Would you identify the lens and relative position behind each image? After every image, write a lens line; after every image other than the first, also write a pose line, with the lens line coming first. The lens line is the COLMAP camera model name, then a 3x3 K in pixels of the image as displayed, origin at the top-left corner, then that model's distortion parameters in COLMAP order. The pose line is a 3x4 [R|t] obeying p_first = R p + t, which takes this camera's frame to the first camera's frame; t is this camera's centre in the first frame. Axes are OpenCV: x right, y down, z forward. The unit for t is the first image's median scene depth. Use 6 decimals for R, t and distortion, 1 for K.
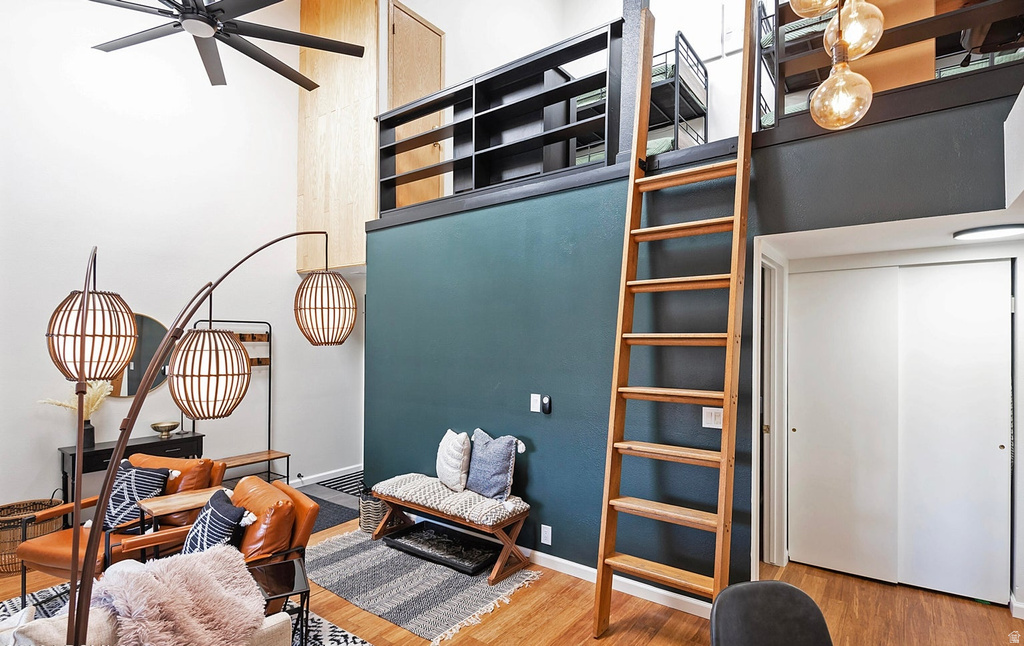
lens RADIAL K [[515.7, 0, 513.5], [0, 515.7, 339.8], [0, 0, 1]] dist [0.034812, -0.017100]
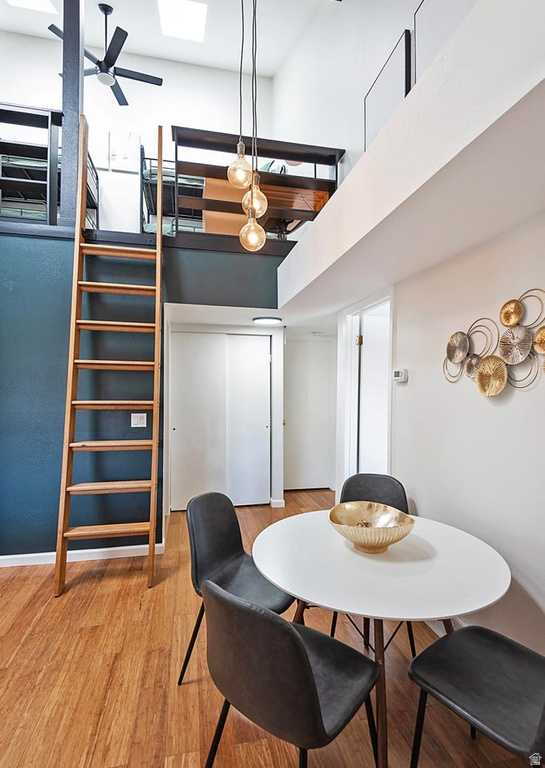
lens RADIAL K [[397.9, 0, 272.5], [0, 397.9, 384.0], [0, 0, 1]] dist [0.028100, -0.000910]
pose [[0.657565, 0.019172, 0.753154, -0.212167], [-0.010936, 0.999814, -0.015902, 0.059079], [-0.753318, 0.002220, 0.657652, -0.031343]]
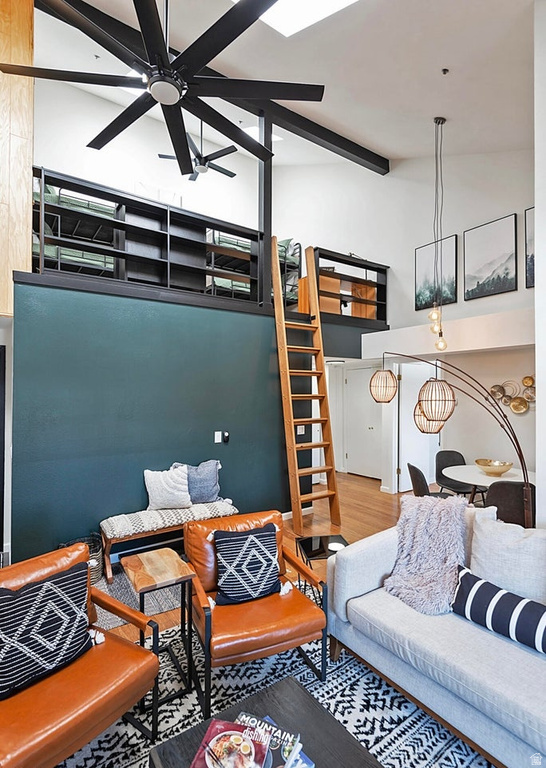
lens RADIAL K [[377.4, 0, 272.1], [0, 377.4, 393.7], [0, 0, 1]] dist [0.025128, -0.000077]
pose [[0.308333, -0.006672, 0.951255, -1.237248], [0.002435, 0.999978, 0.006224, -0.024053], [-0.951275, 0.000397, 0.308342, 0.578015]]
